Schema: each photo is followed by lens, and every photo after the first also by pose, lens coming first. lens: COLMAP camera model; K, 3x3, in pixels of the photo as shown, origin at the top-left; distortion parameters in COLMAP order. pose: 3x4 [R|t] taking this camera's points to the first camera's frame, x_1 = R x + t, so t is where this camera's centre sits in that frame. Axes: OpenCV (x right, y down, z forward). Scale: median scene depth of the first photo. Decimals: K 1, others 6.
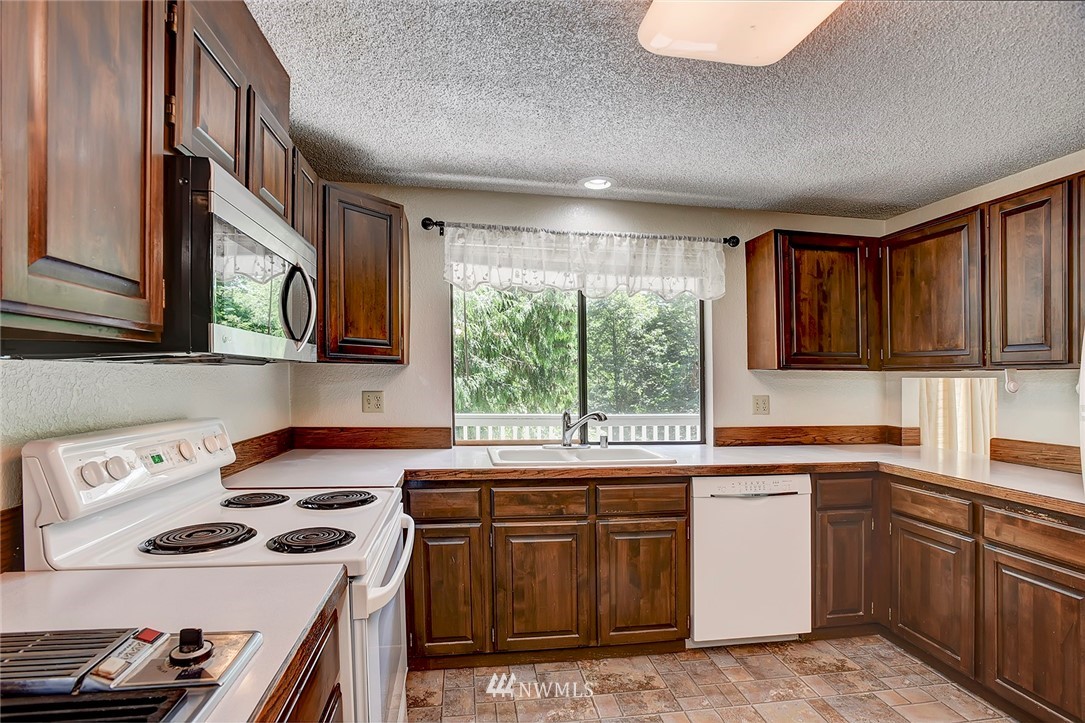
lens RADIAL K [[534.9, 0, 560.1], [0, 534.9, 379.9], [0, 0, 1]] dist [-0.058833, 0.016149]
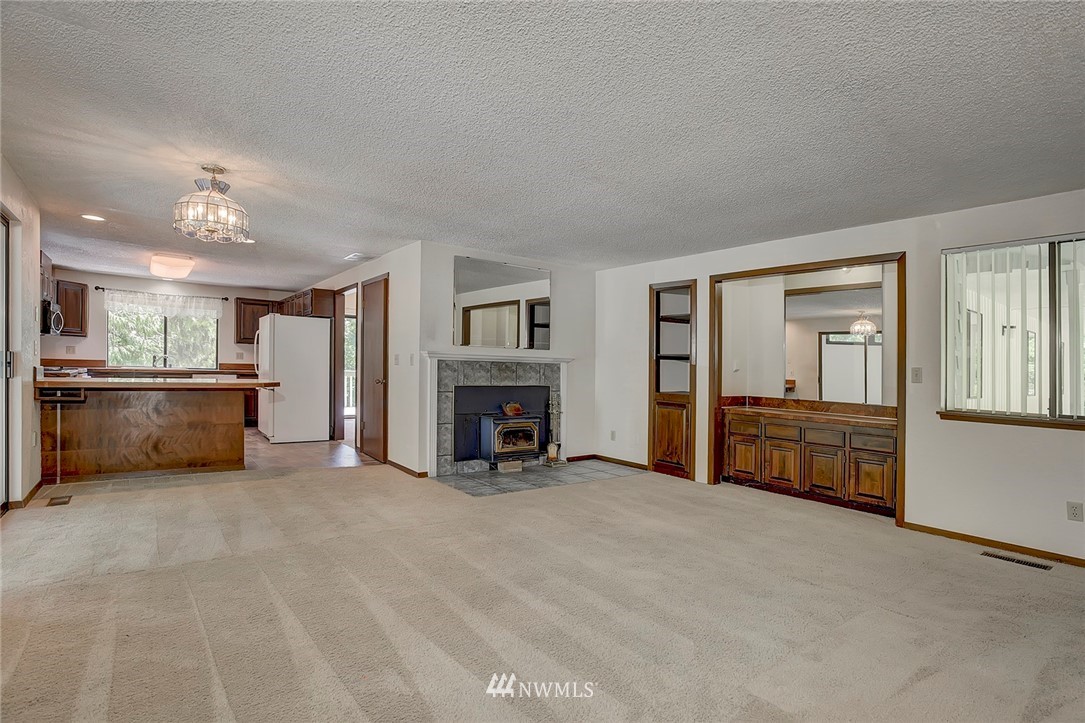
lens RADIAL K [[534.9, 0, 560.1], [0, 534.9, 379.9], [0, 0, 1]] dist [-0.058833, 0.016149]
pose [[0.882456, 0.009353, 0.470303, 0.745368], [-0.025217, 0.999305, 0.027441, 0.071370], [-0.469719, -0.036075, 0.882078, -3.011496]]
